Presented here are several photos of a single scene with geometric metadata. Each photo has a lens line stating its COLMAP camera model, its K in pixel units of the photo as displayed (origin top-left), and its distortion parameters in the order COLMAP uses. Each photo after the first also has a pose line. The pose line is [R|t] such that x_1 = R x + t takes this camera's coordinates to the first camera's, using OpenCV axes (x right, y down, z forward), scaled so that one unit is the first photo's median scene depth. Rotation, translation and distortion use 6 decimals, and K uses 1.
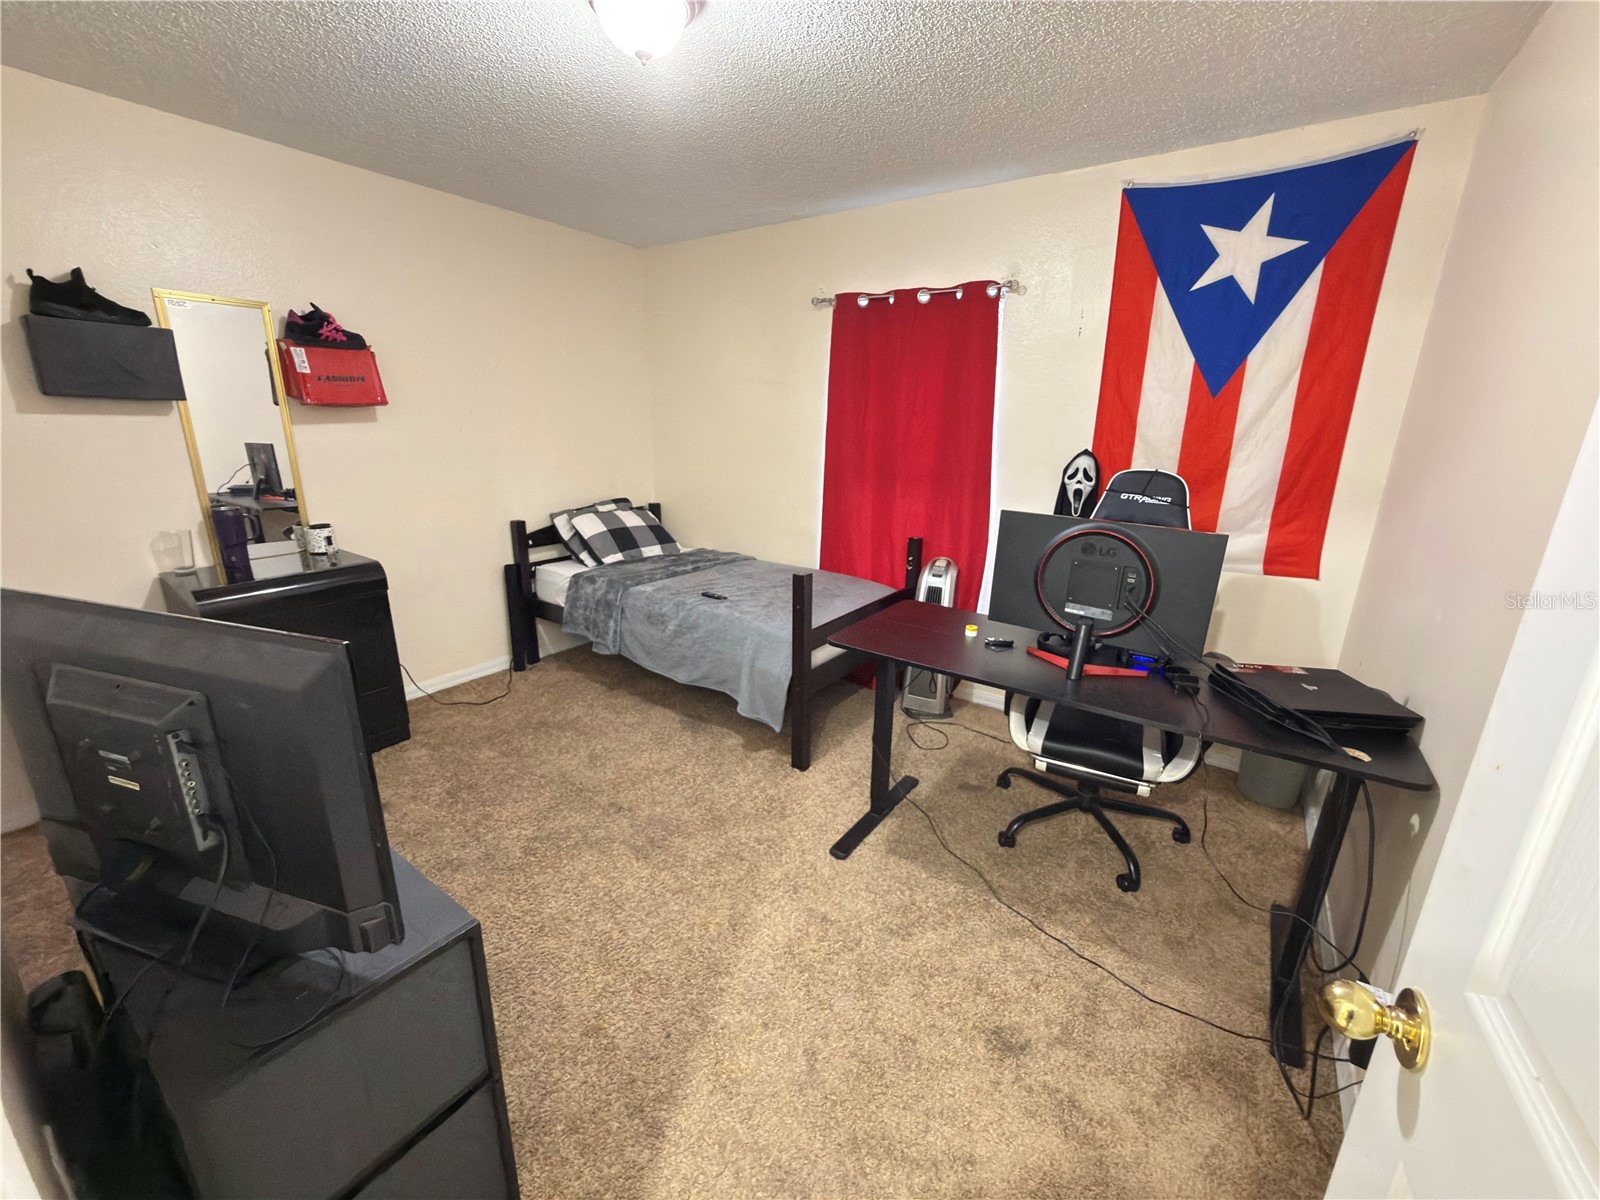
lens RADIAL K [[638.5, 0, 800.0], [0, 638.5, 600.0], [0, 0, 1]] dist [-0.004845, -0.000244]
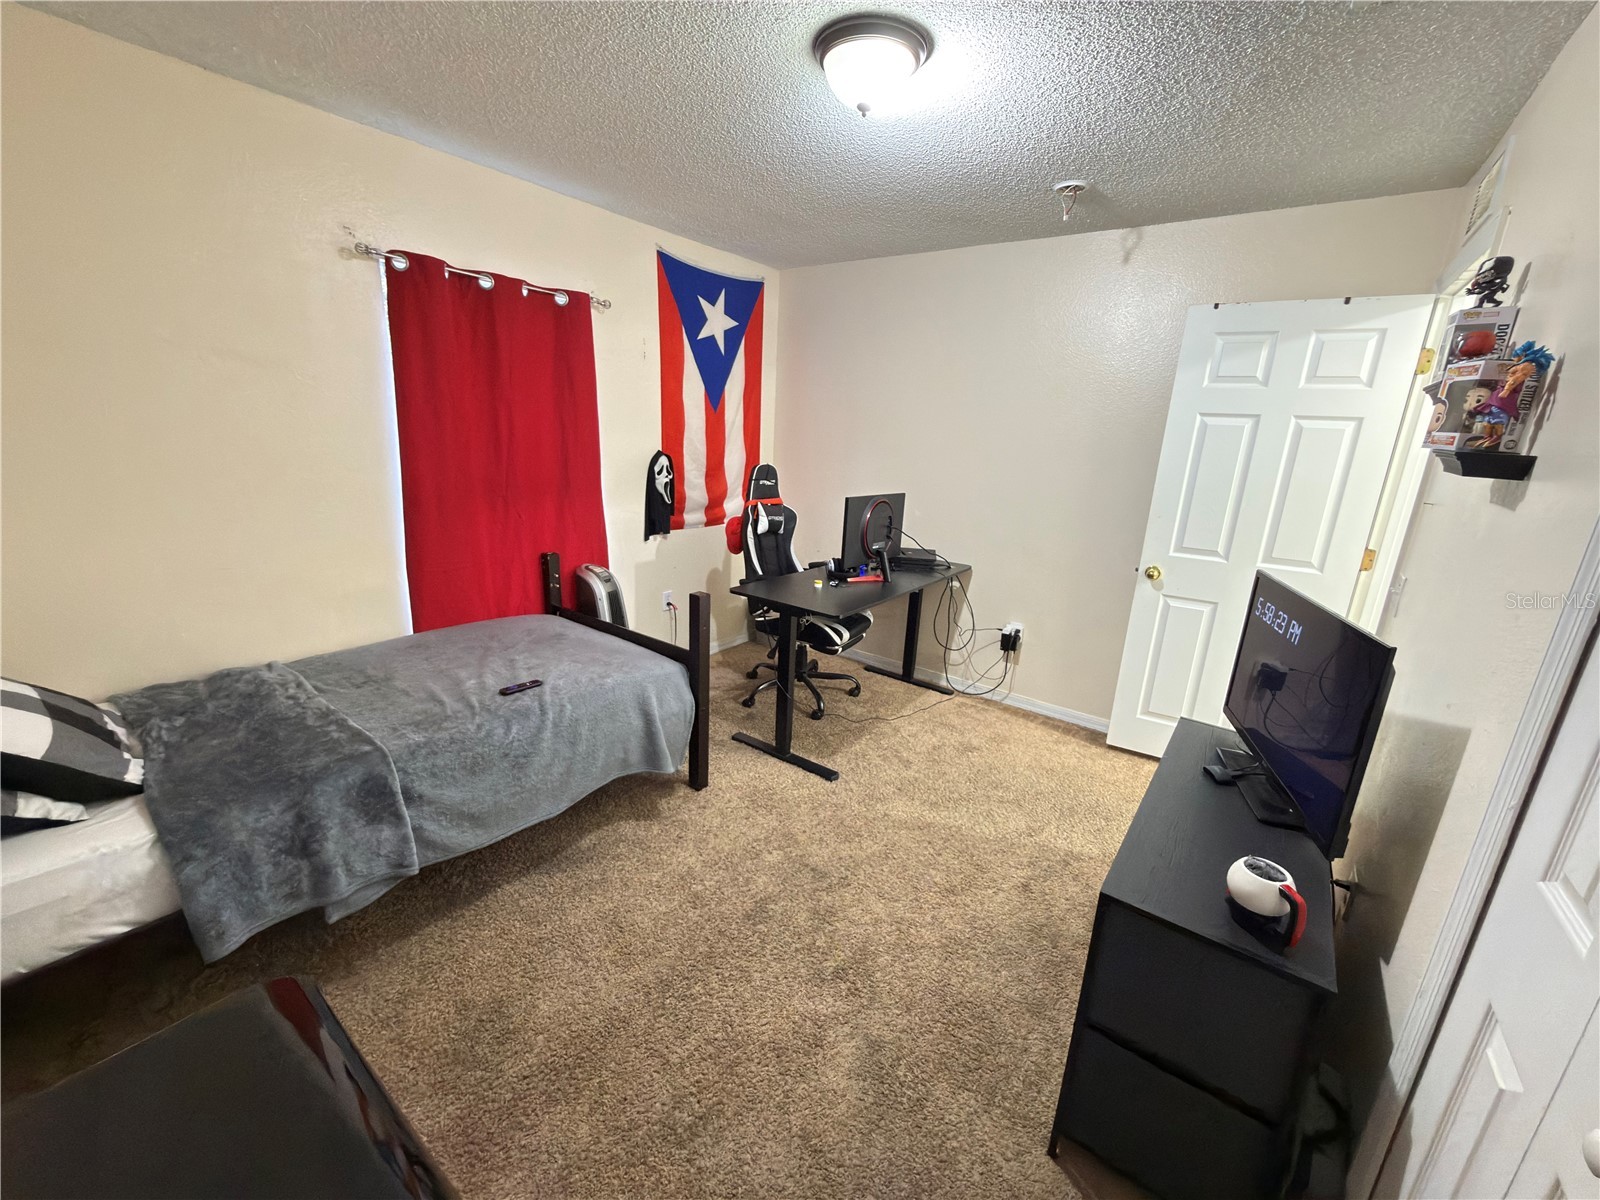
lens RADIAL K [[638.5, 0, 800.0], [0, 638.5, 600.0], [0, 0, 1]] dist [-0.004845, -0.000244]
pose [[0.033596, -0.279484, 0.959563, -0.928852], [0.229720, 0.936558, 0.264741, -0.254377], [-0.972677, 0.211537, 0.095667, 0.743202]]
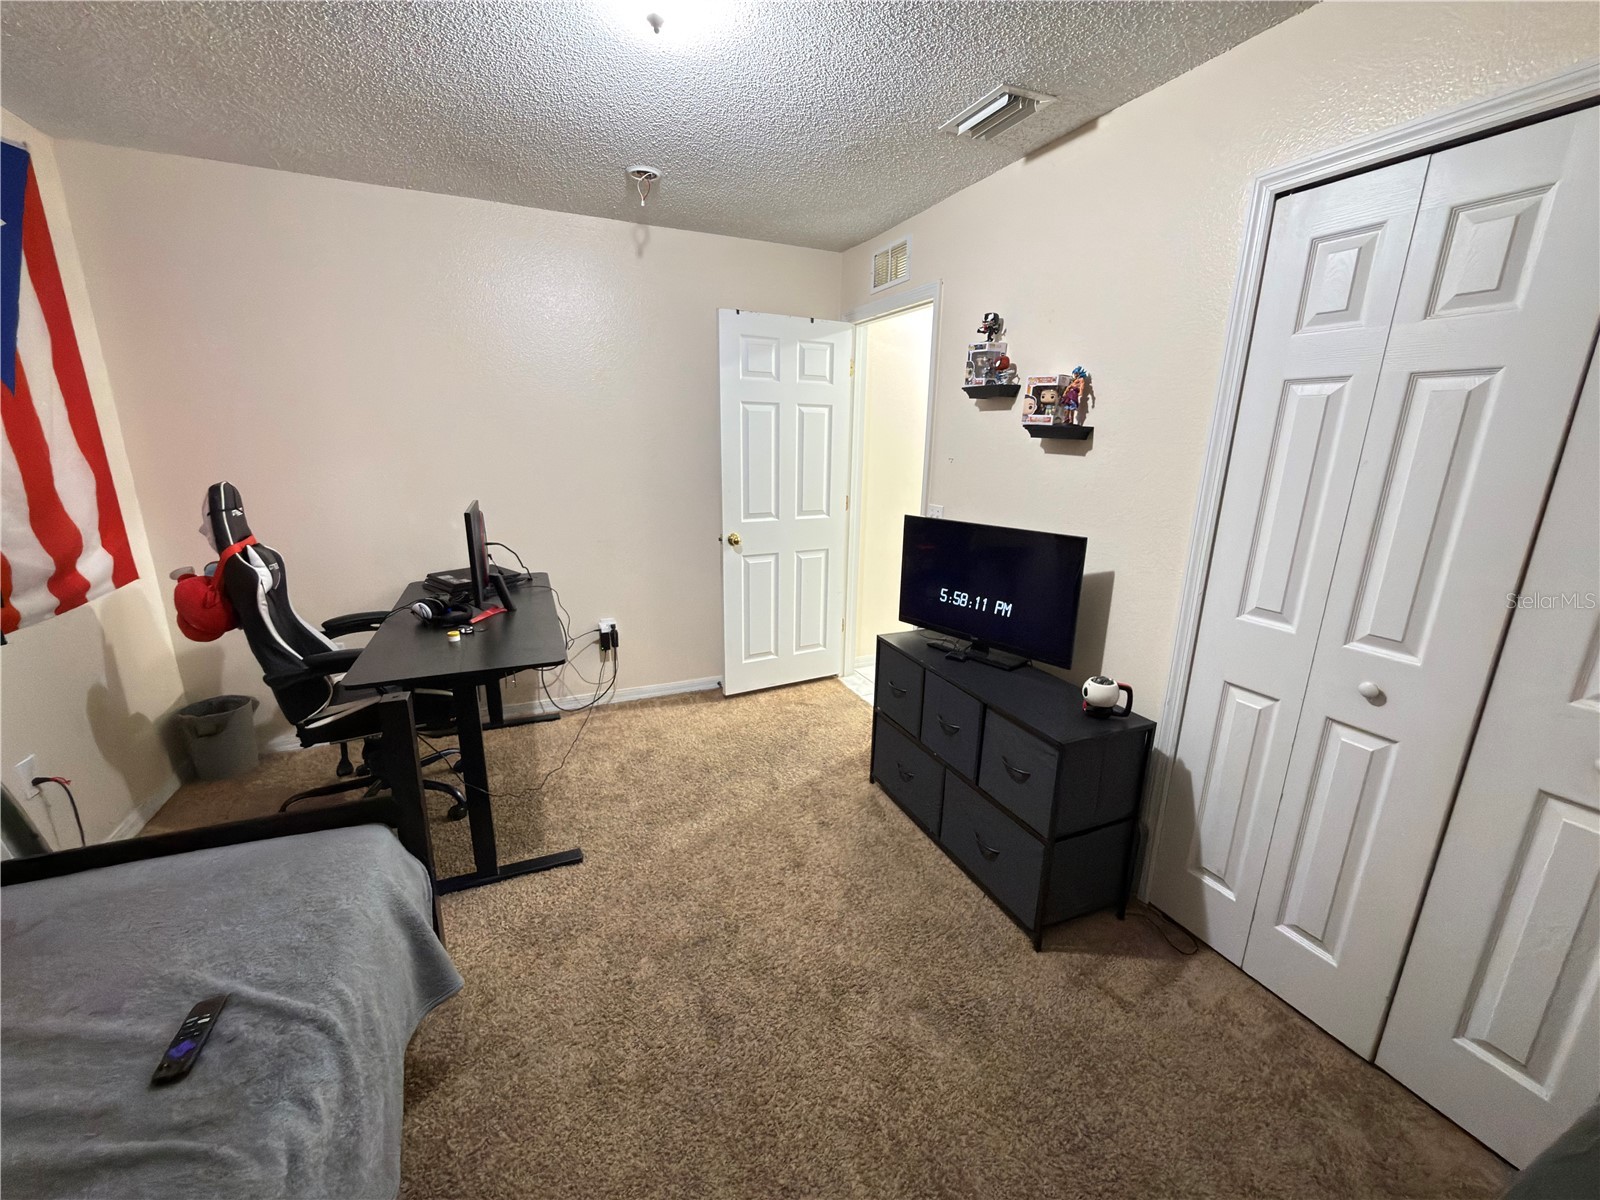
lens RADIAL K [[638.5, 0, 800.0], [0, 638.5, 600.0], [0, 0, 1]] dist [-0.004845, -0.000244]
pose [[-0.855005, -0.159689, 0.493423, -0.592624], [0.111375, 0.872680, 0.475422, -0.359327], [-0.506520, 0.461443, -0.728360, 1.185071]]
